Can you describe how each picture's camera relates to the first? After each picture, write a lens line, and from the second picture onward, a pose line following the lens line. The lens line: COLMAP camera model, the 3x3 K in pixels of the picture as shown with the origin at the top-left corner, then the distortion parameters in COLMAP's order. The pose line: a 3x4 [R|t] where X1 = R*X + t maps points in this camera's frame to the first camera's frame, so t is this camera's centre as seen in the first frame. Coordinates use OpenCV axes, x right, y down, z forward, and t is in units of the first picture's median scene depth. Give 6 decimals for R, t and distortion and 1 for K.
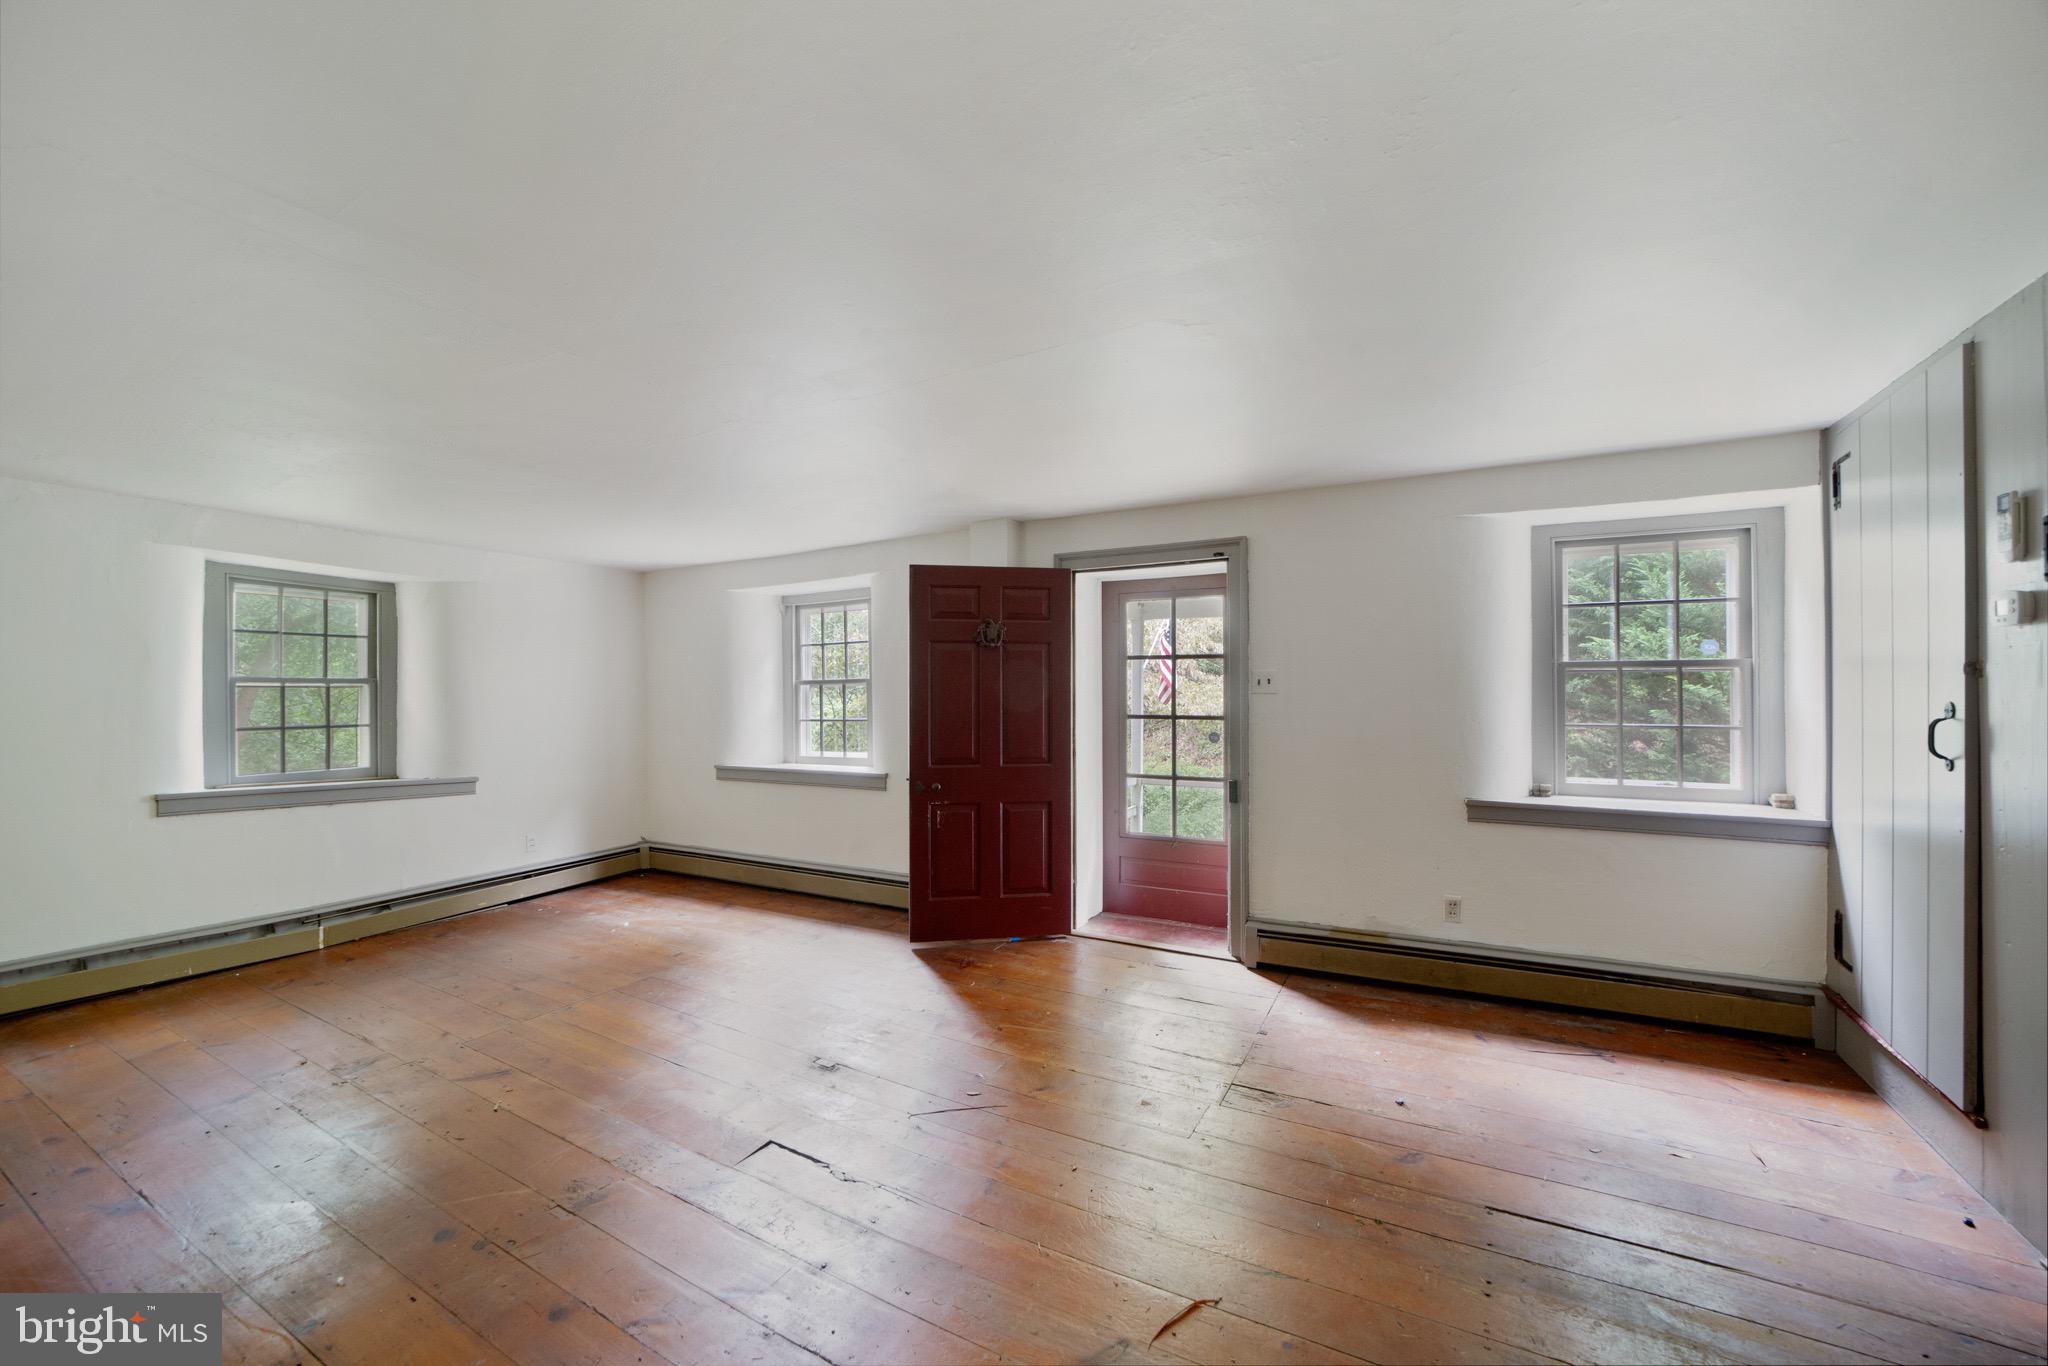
lens RADIAL K [[789.0, 0, 1024.9], [0, 789.0, 690.4], [0, 0, 1]] dist [-0.017687, 0.008303]
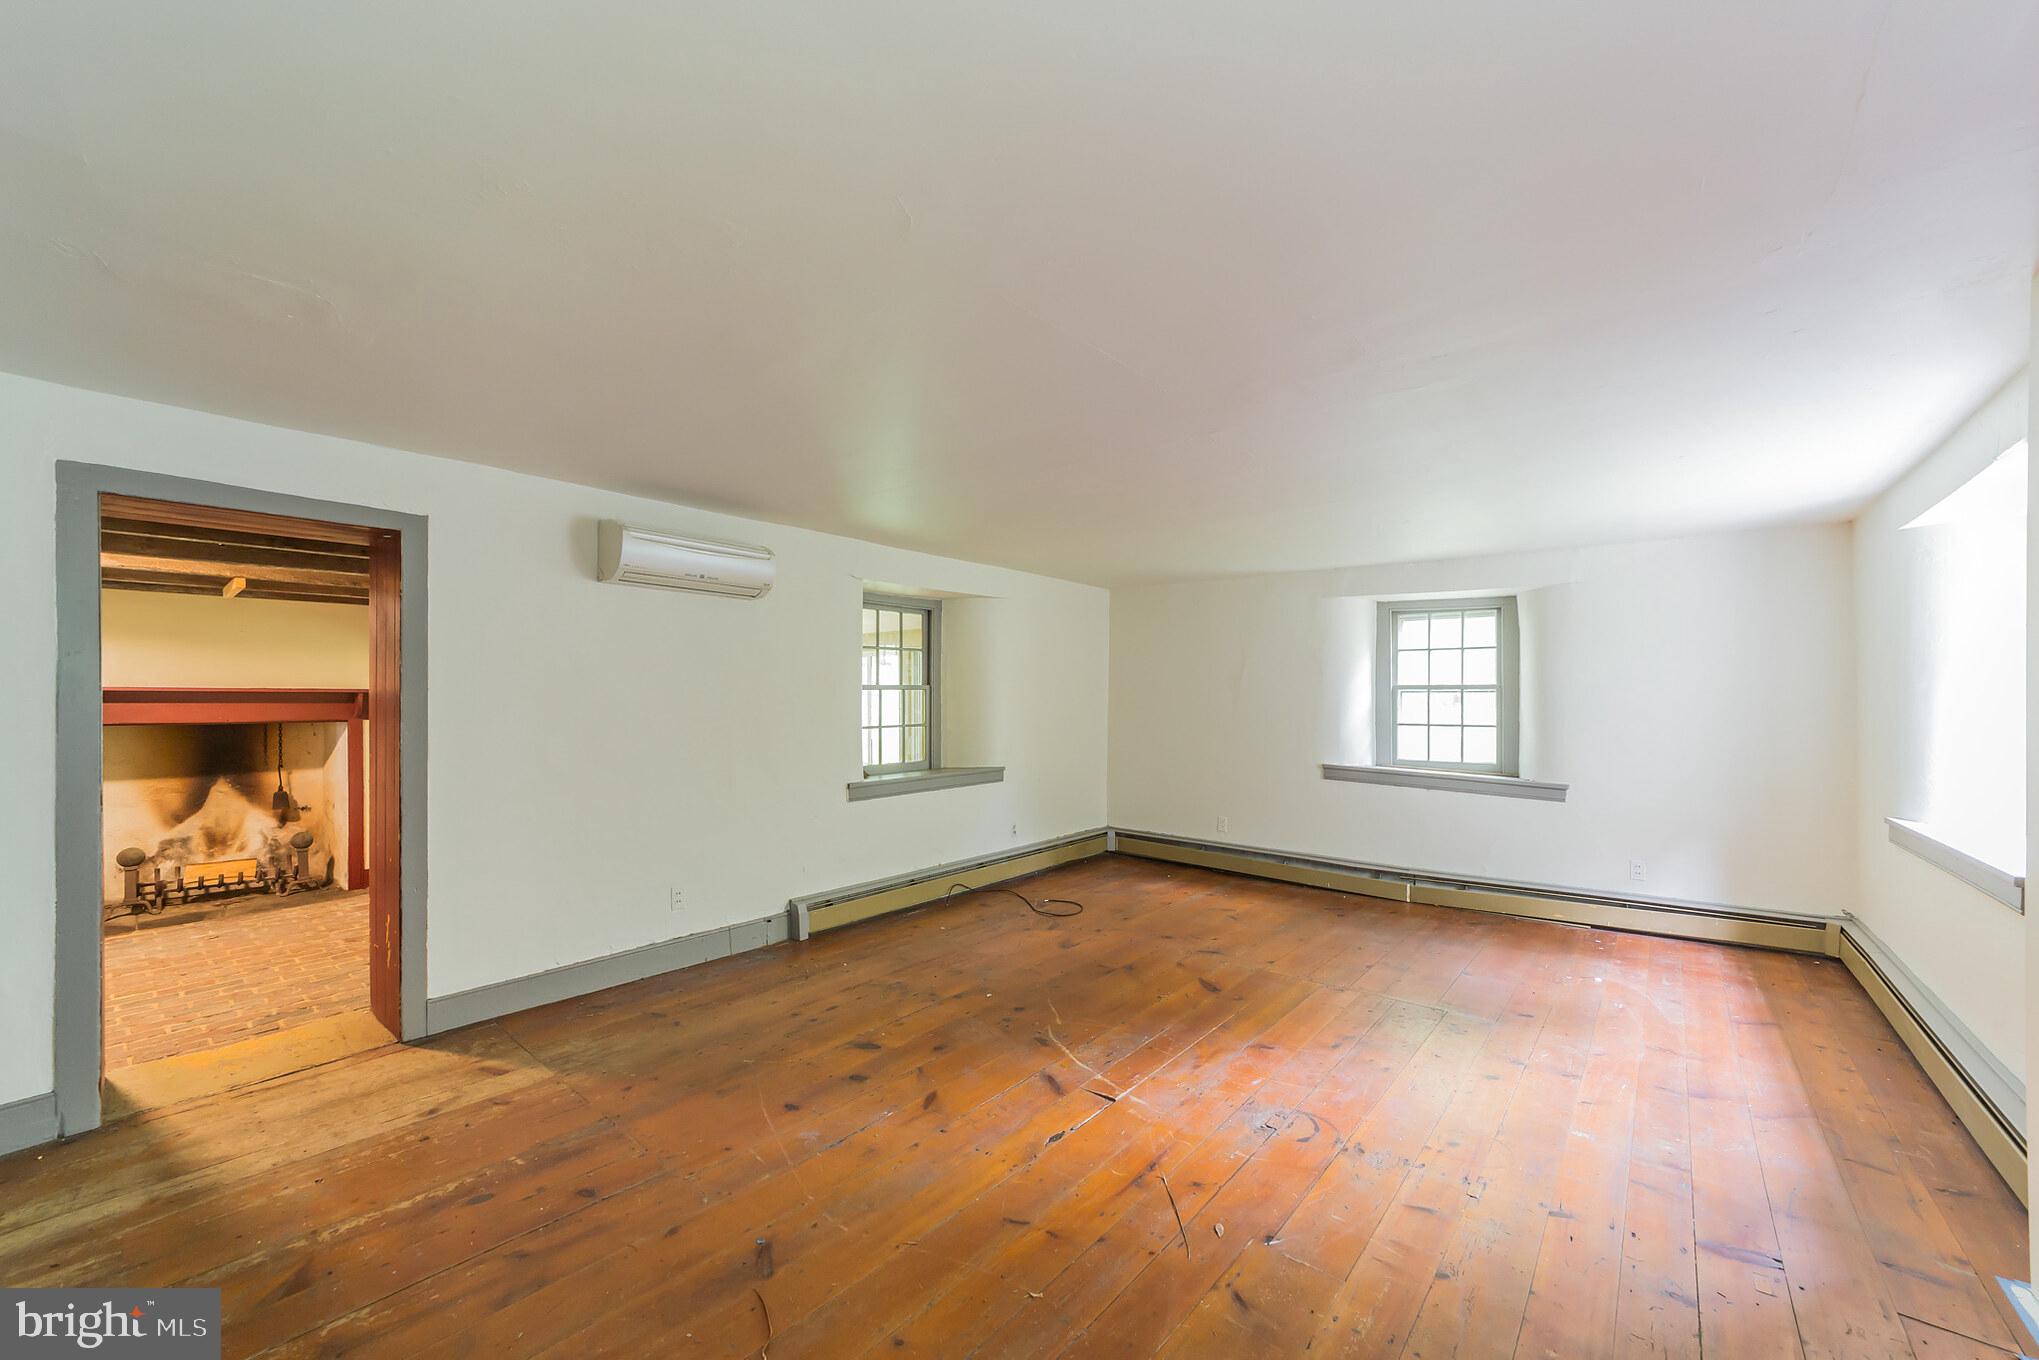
lens RADIAL K [[785.6, 0, 1020.4], [0, 785.6, 687.4], [0, 0, 1]] dist [-0.017687, 0.008303]
pose [[-0.185581, -0.017008, -0.982482, 0.419854], [-0.001280, 0.999854, -0.017067, 0.008808], [0.982628, -0.001910, -0.185576, 0.584017]]
